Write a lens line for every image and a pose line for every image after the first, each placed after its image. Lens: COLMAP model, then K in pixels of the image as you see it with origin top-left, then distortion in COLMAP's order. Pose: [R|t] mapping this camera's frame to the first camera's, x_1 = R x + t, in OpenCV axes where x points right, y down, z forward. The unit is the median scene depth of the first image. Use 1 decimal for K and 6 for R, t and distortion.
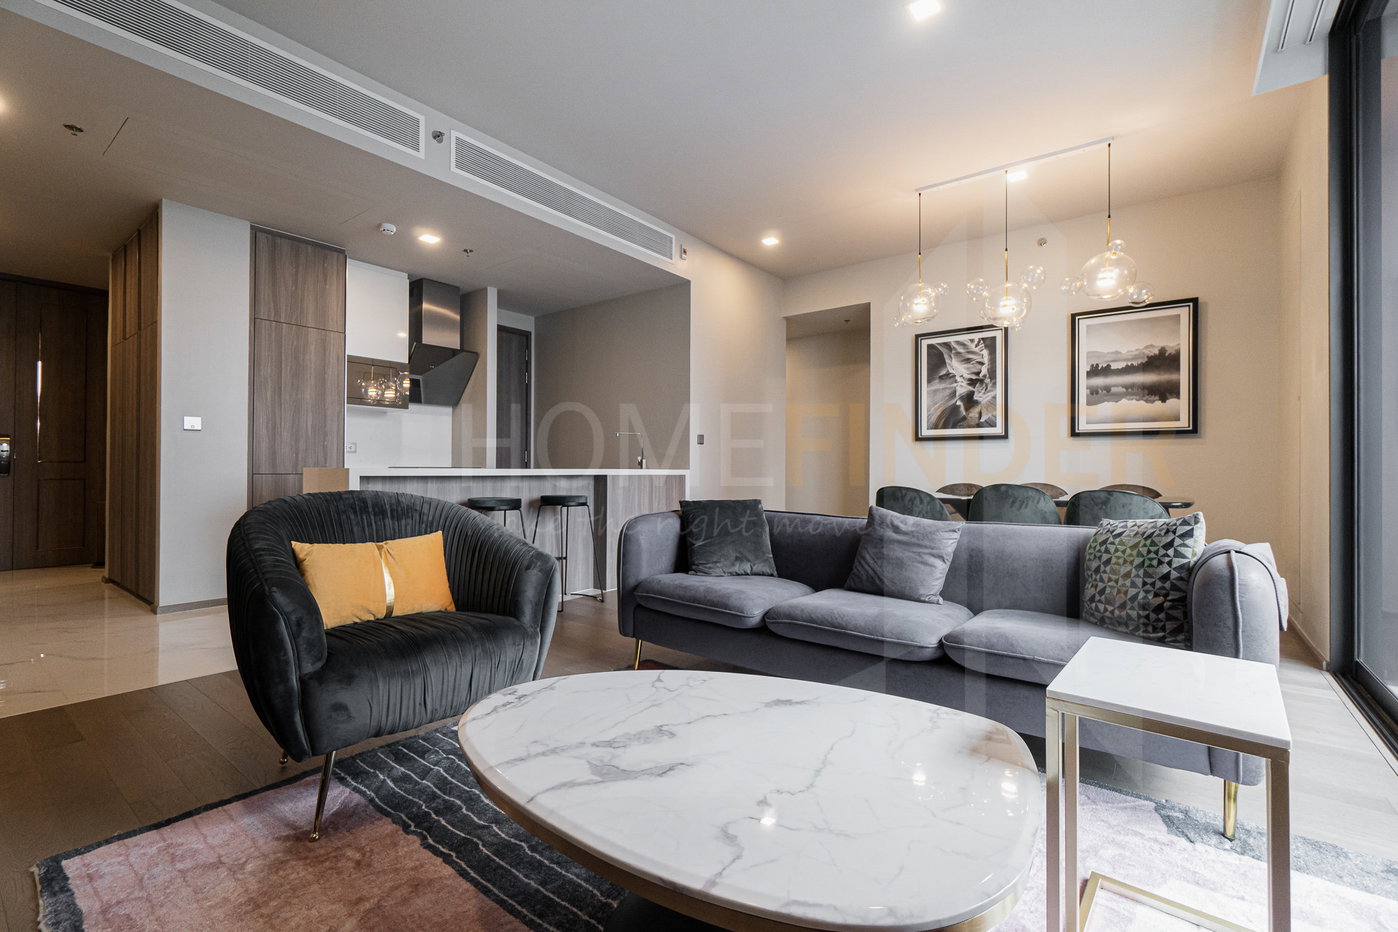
lens RADIAL K [[606.2, 0, 702.9], [0, 606.2, 466.0], [0, 0, 1]] dist [0.003214, 0.001293]
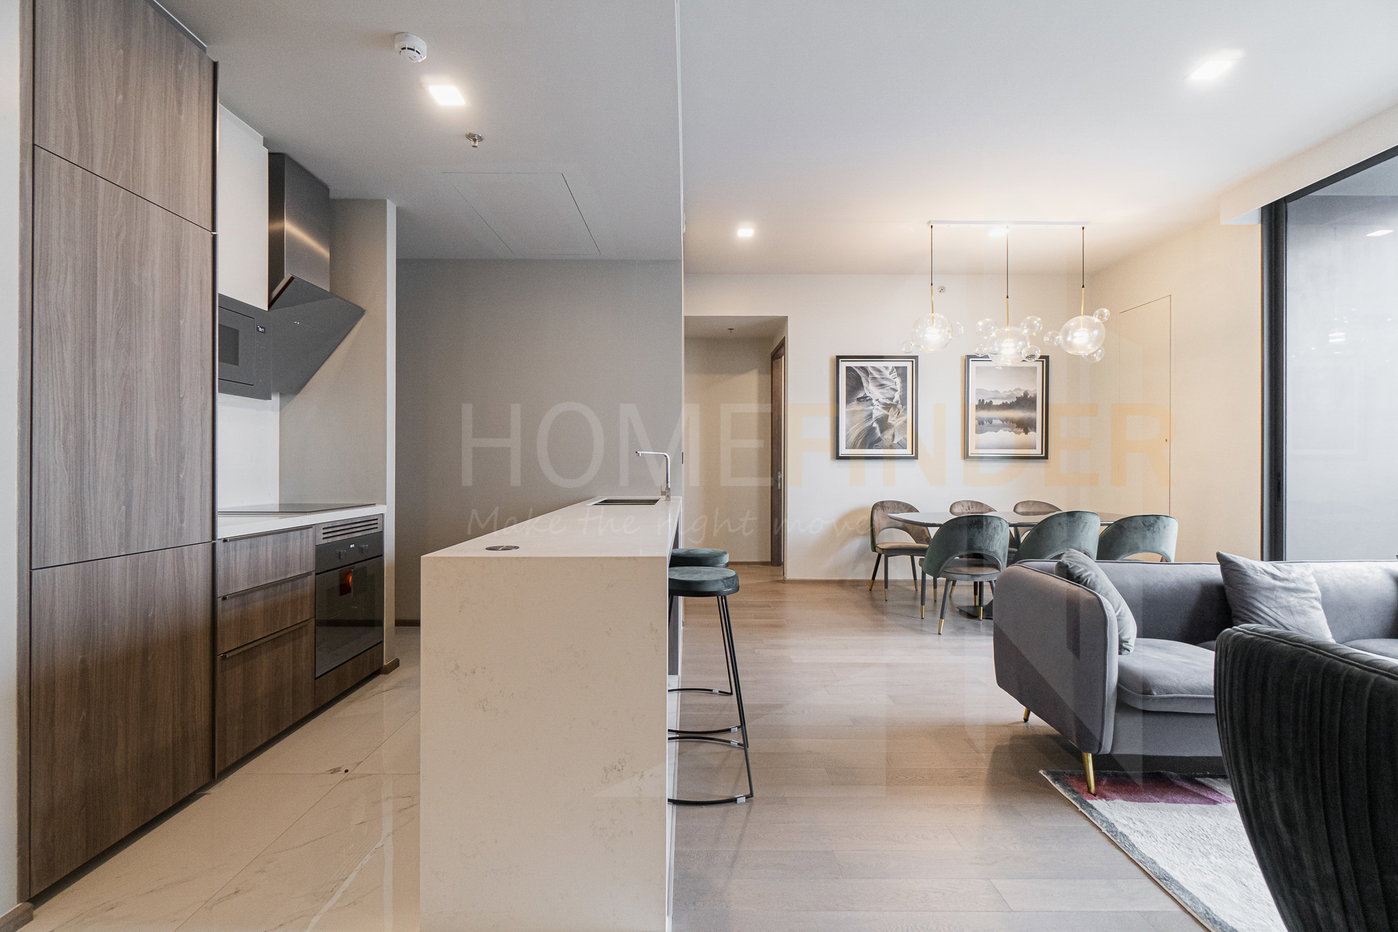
lens RADIAL K [[606.2, 0, 697.5], [0, 606.2, 464.4], [0, 0, 1]] dist [0.003214, 0.001293]
pose [[0.795495, -0.001362, 0.605958, -0.488942], [-0.001789, 0.999988, 0.004597, -0.040201], [-0.605957, -0.004741, 0.795483, 0.352463]]
